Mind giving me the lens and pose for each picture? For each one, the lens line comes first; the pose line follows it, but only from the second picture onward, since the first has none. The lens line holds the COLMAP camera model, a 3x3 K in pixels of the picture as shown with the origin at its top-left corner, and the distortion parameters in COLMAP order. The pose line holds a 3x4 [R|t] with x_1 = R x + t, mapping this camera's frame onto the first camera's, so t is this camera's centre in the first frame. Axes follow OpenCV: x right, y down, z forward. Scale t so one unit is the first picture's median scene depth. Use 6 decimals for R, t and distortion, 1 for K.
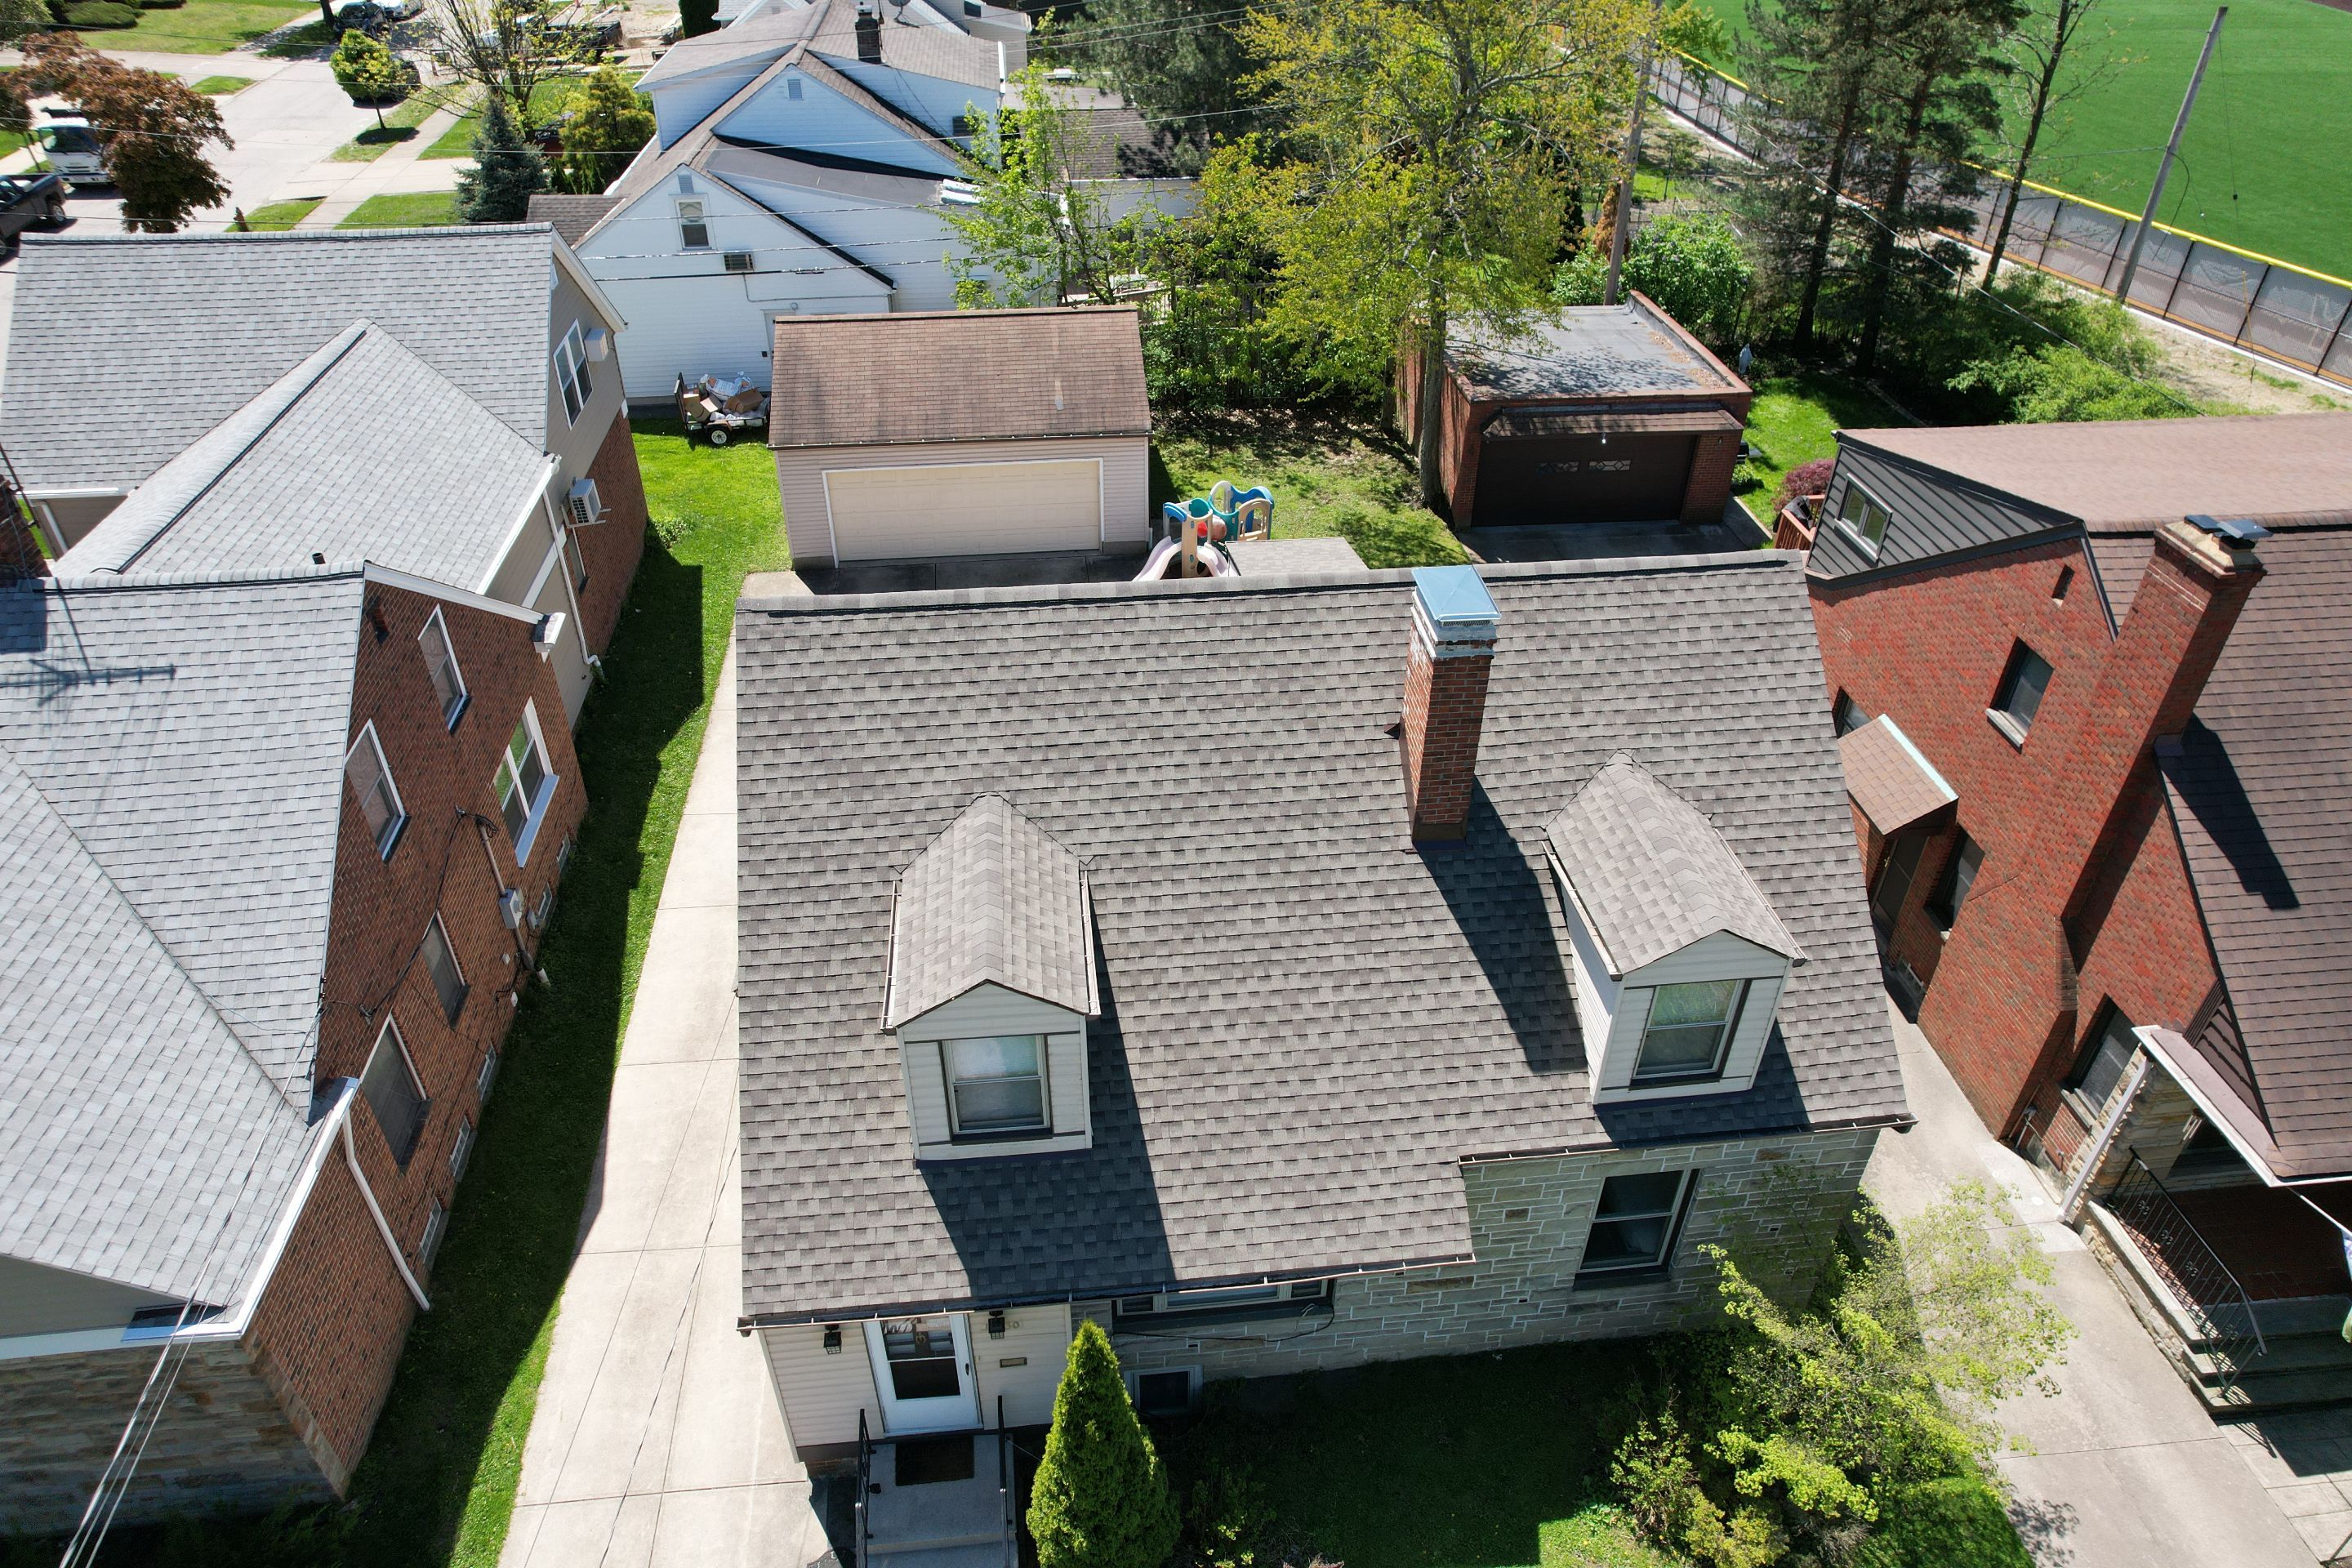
lens RADIAL K [[1499.8, 0, 1180.9], [0, 1499.8, 788.3], [0, 0, 1]] dist [-0.074290, 0.064170]
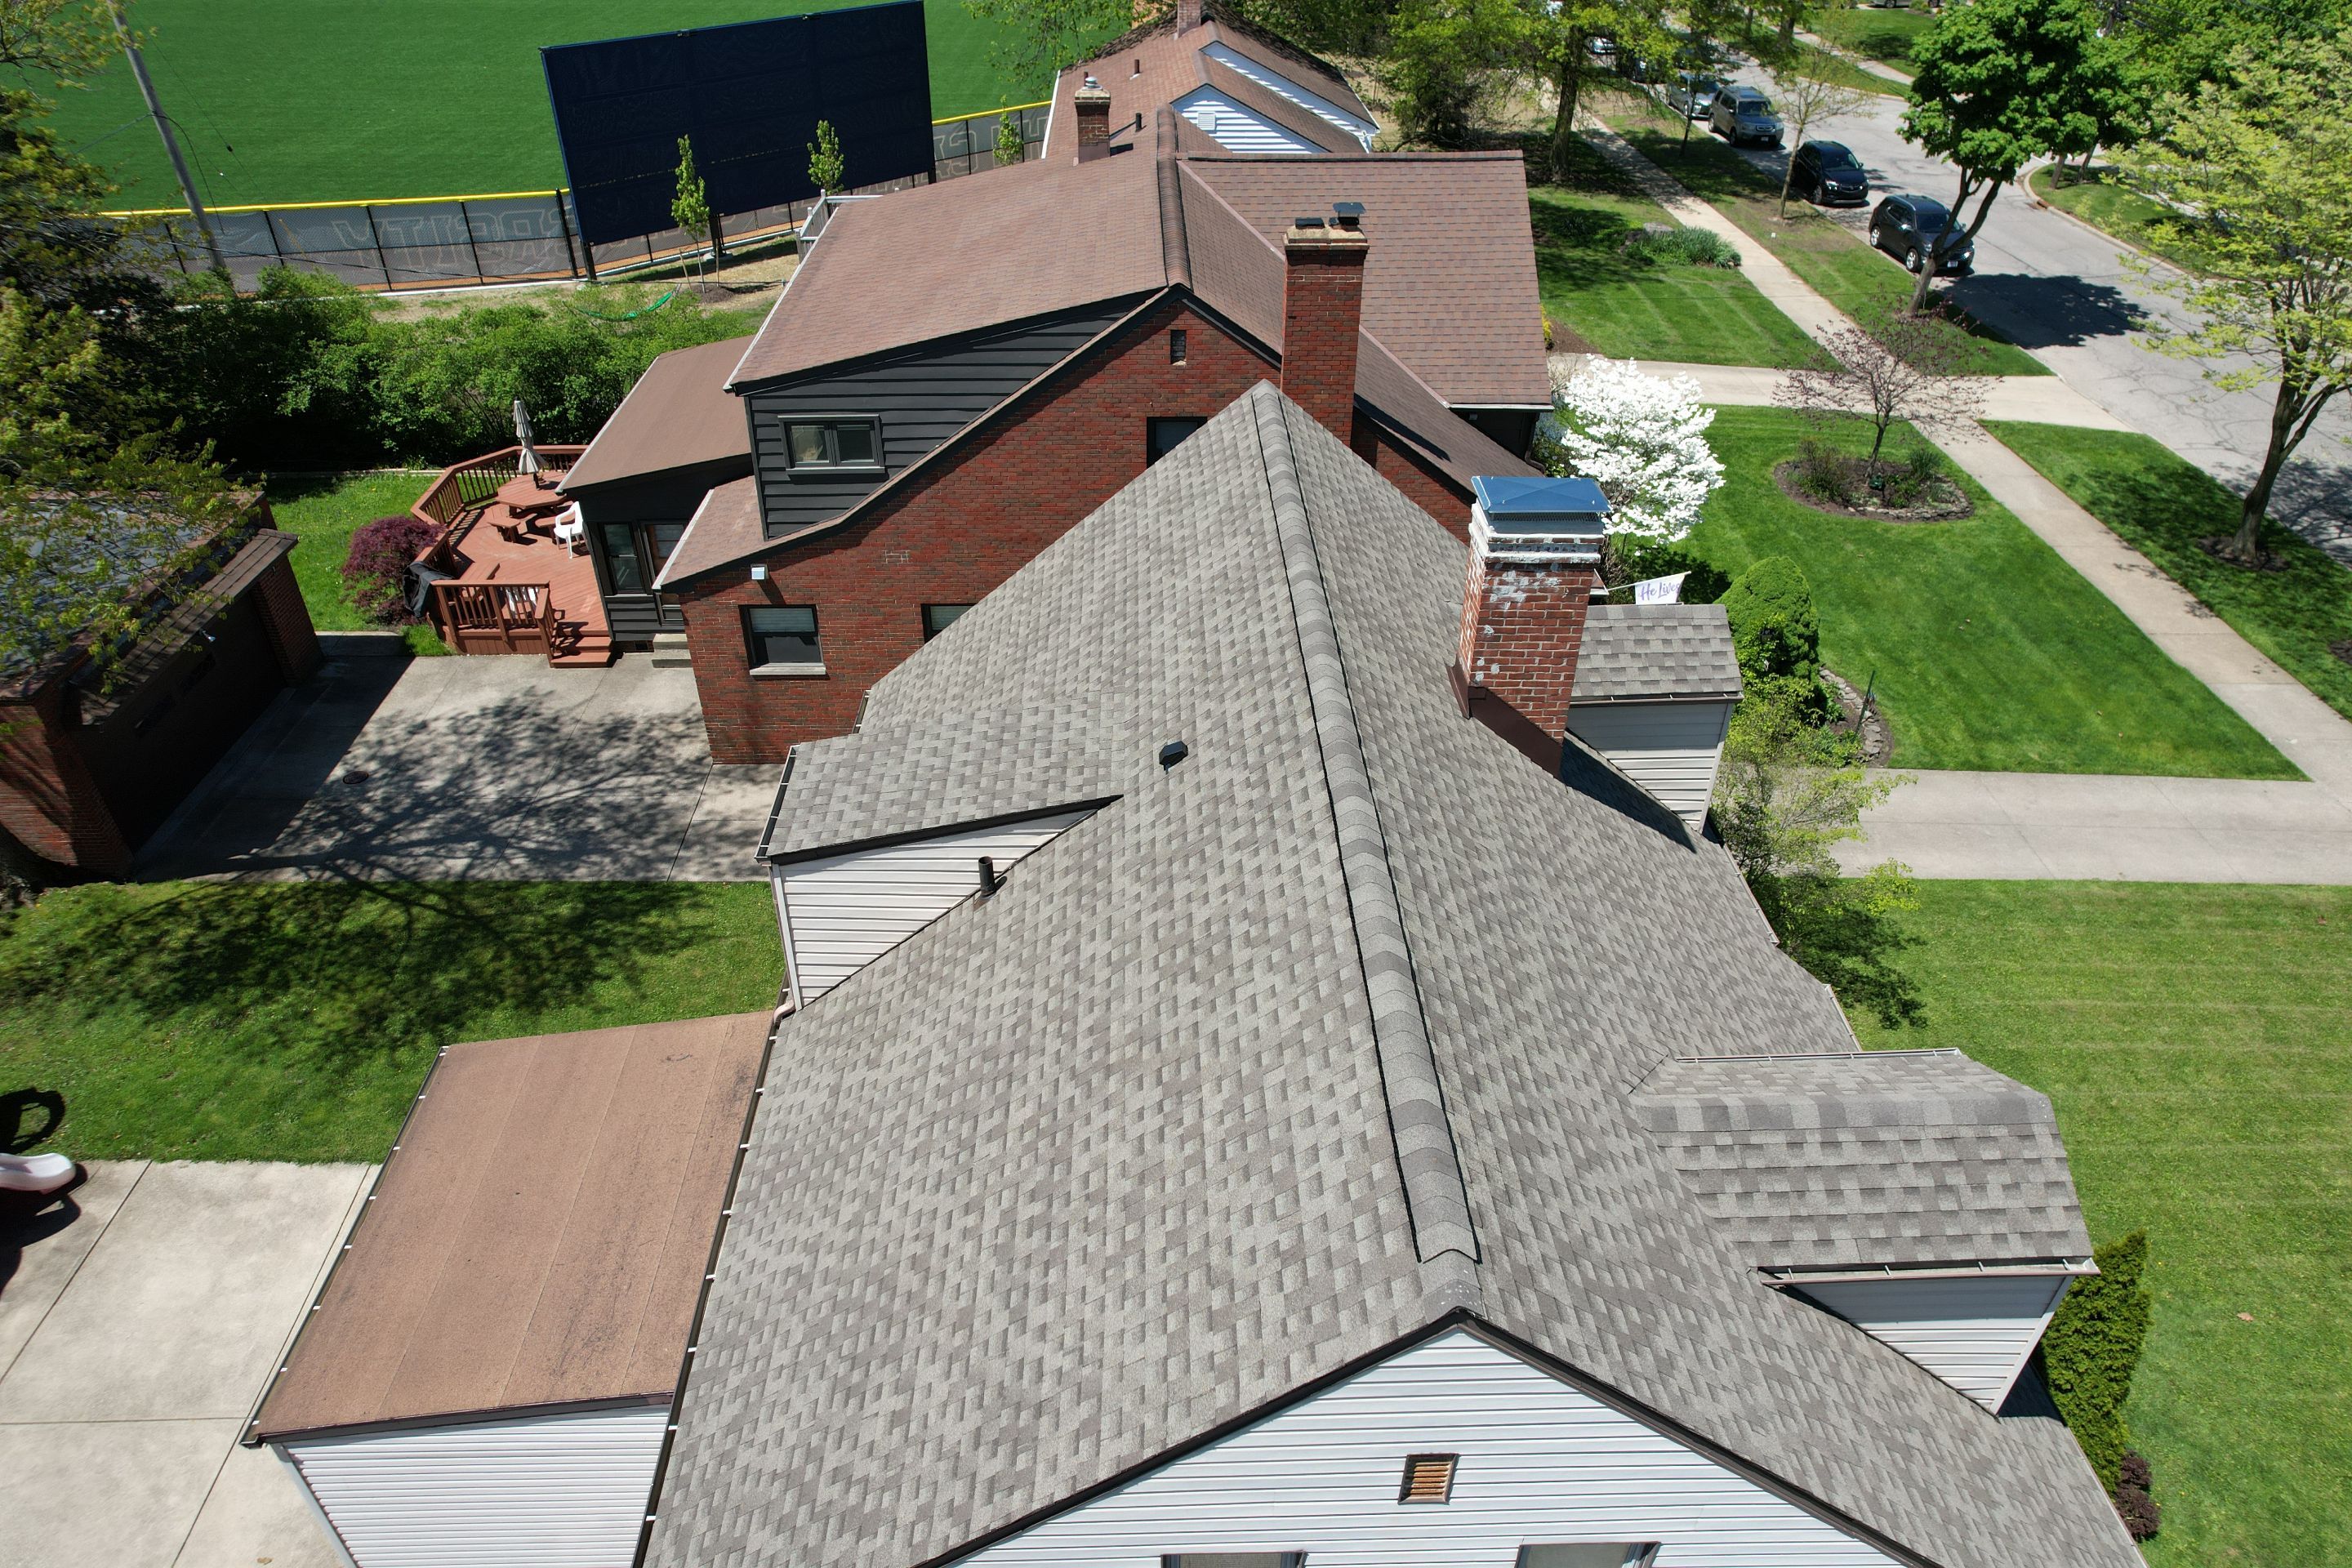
lens RADIAL K [[1499.8, 0, 1177.6], [0, 1499.8, 787.6], [0, 0, 1]] dist [-0.074290, 0.064170]
pose [[0.086708, -0.582064, 0.808507, -0.570346], [0.581558, 0.688505, 0.433303, -0.467799], [-0.808871, 0.432622, 0.398203, 0.841060]]
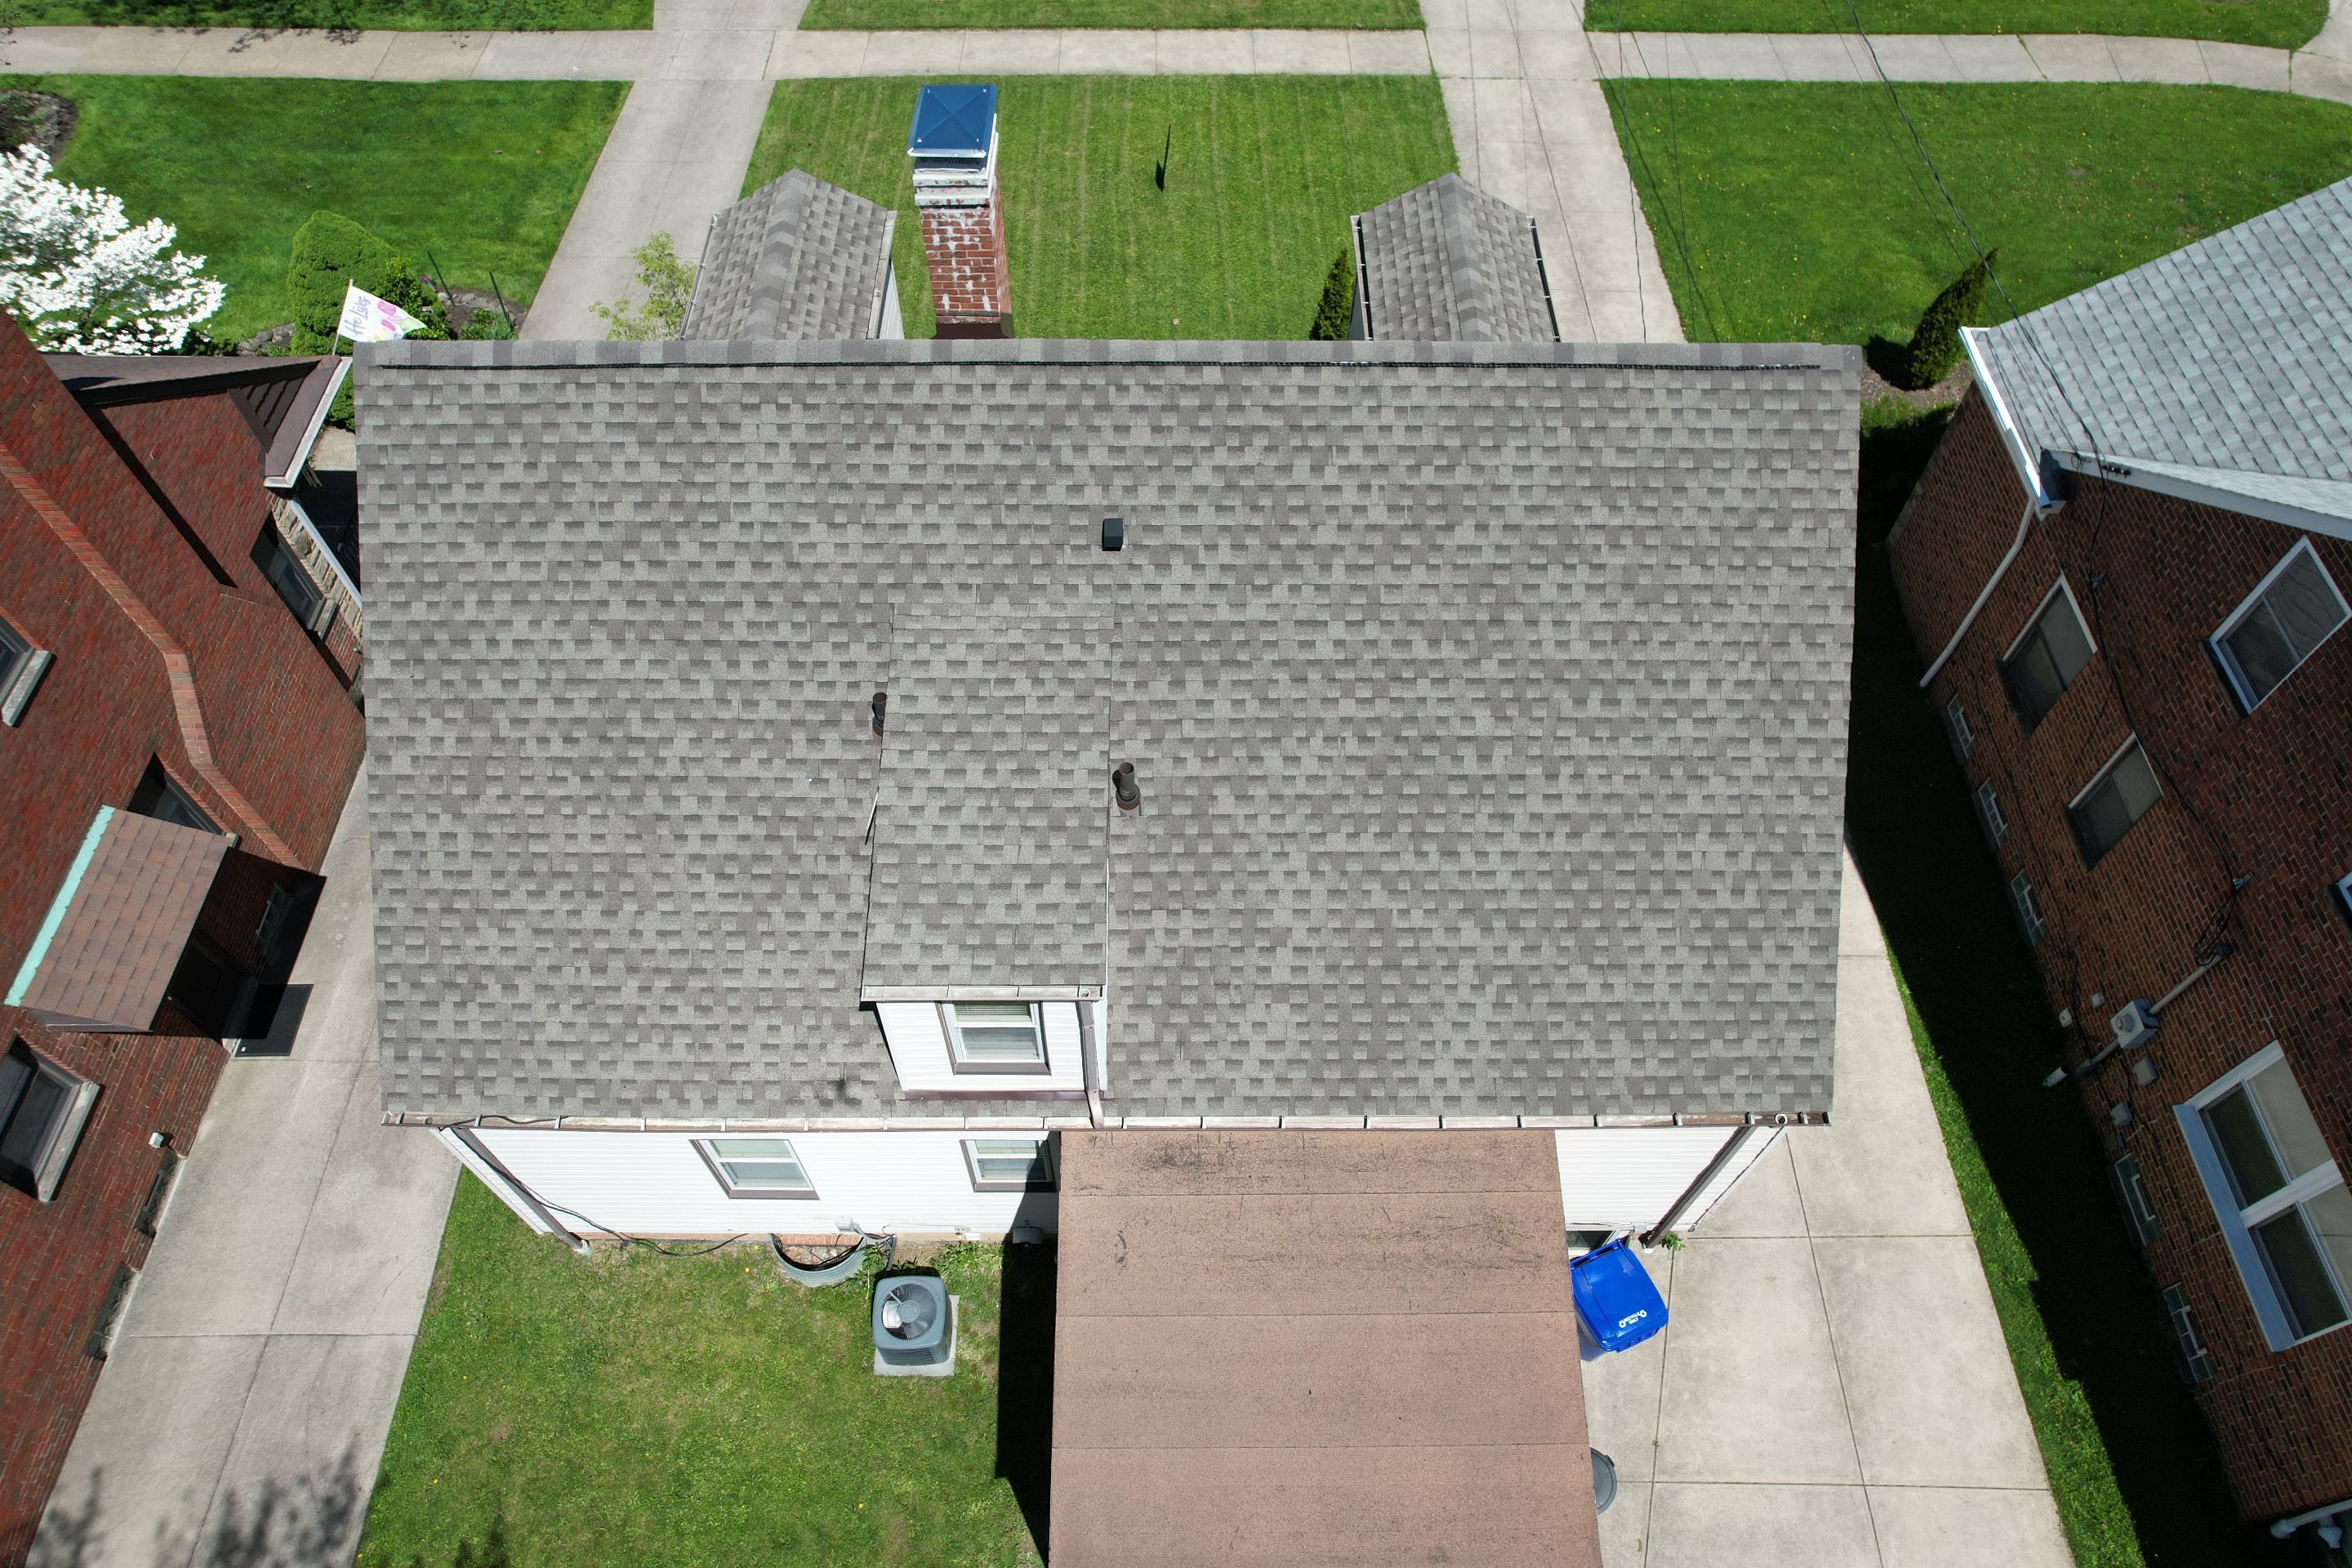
lens RADIAL K [[1499.8, 0, 1174.3], [0, 1499.8, 781.4], [0, 0, 1]] dist [-0.074290, 0.064170]
pose [[-0.993847, -0.099544, 0.048565, -0.014893], [0.050640, -0.018425, 0.998547, -0.896038], [-0.098505, 0.994863, 0.023353, 1.246736]]
